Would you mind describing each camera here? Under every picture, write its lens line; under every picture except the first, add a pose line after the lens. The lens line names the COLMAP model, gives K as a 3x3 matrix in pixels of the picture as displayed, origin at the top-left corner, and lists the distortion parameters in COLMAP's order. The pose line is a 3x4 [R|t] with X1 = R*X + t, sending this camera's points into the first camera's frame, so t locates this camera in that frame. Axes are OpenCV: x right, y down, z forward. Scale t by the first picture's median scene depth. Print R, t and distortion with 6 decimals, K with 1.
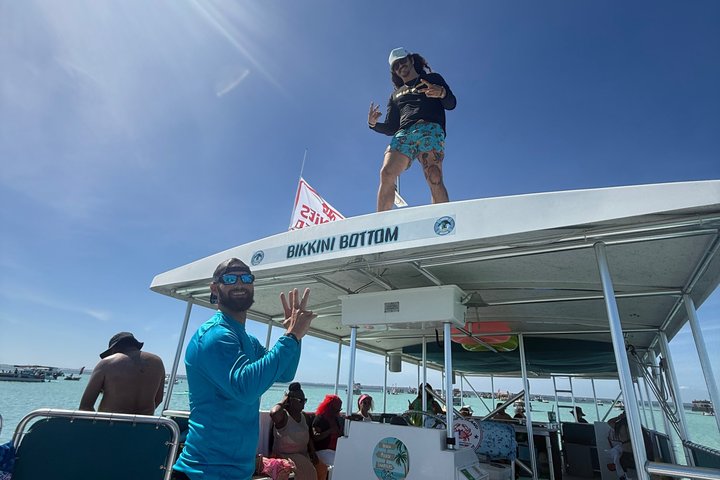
lens RADIAL K [[383.9, 0, 360.0], [0, 383.9, 240.0], [0, 0, 1]] dist [-0.000116, -0.000094]
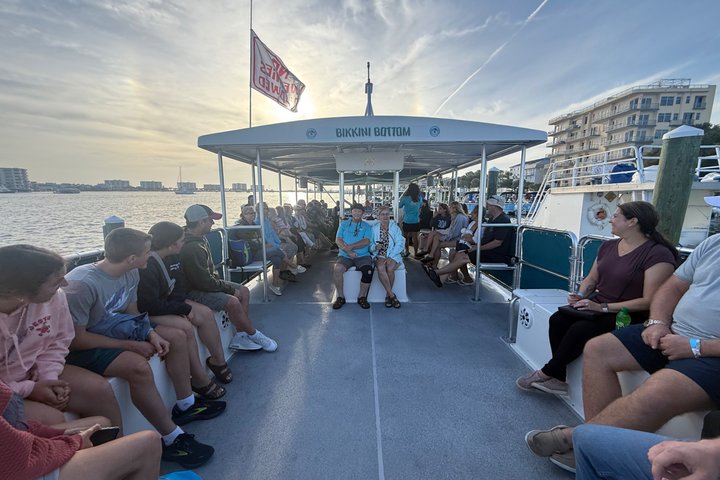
lens RADIAL K [[383.9, 0, 360.0], [0, 383.9, 240.0], [0, 0, 1]] dist [-0.000116, -0.000094]
pose [[0.857094, -0.124864, 0.499799, -1.029809], [-0.131574, 0.884947, 0.446717, -0.325721], [-0.498074, -0.448639, 0.742055, -0.502884]]
